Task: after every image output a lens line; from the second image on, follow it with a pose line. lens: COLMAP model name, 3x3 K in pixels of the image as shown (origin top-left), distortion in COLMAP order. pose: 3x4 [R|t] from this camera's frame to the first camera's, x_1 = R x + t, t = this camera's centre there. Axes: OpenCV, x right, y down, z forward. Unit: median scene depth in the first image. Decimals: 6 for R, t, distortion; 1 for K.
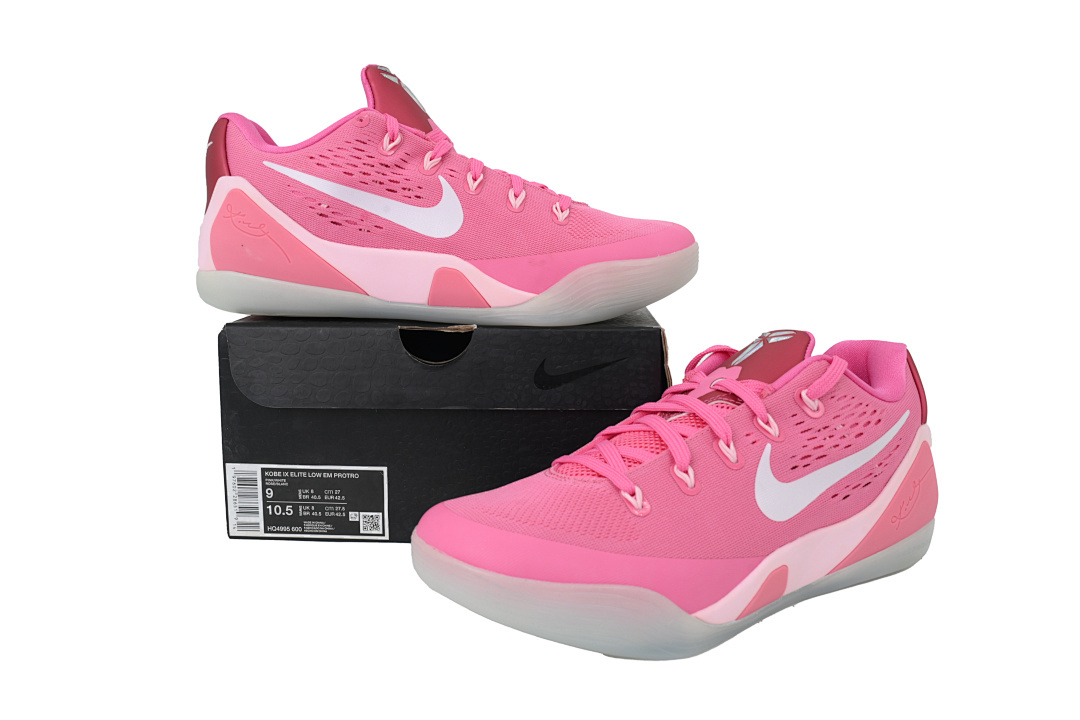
lens RADIAL K [[926.9, 0, 540.0], [0, 926.9, 360.0], [0, 0, 1]] dist [0.000651, -0.001503]
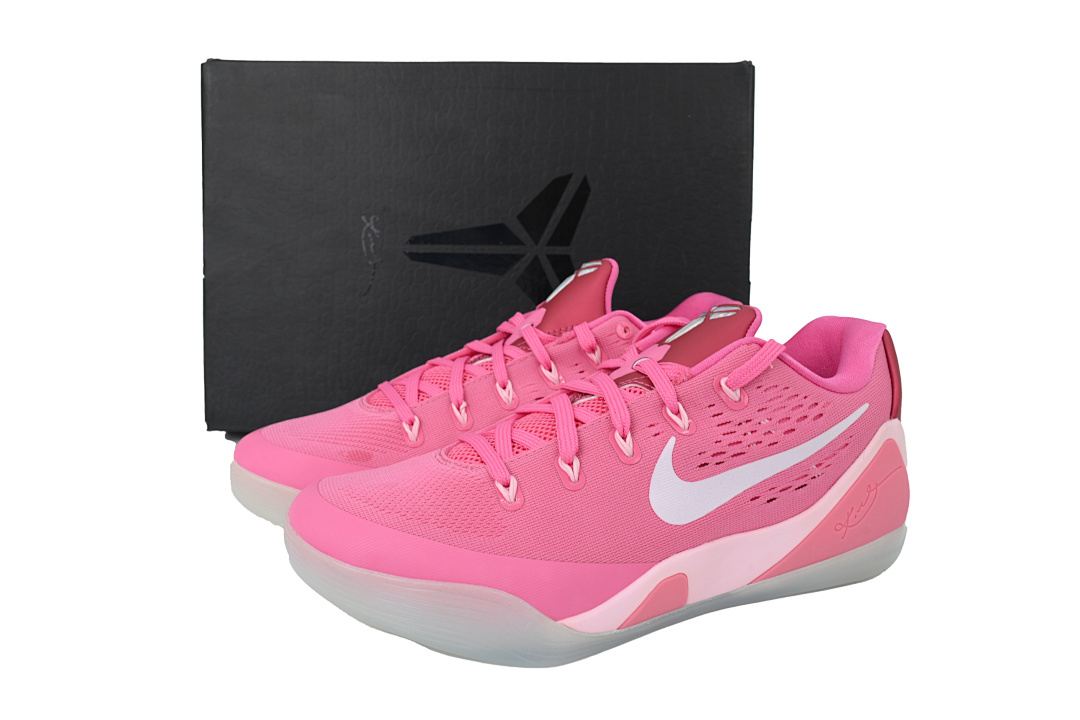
lens RADIAL K [[926.9, 0, 540.0], [0, 926.9, 360.0], [0, 0, 1]] dist [0.000651, -0.001503]
pose [[0.983594, 0.042998, -0.175197, 0.269054], [-0.030243, 0.996737, 0.074837, -0.045149], [0.177843, -0.068310, 0.981685, 0.108410]]
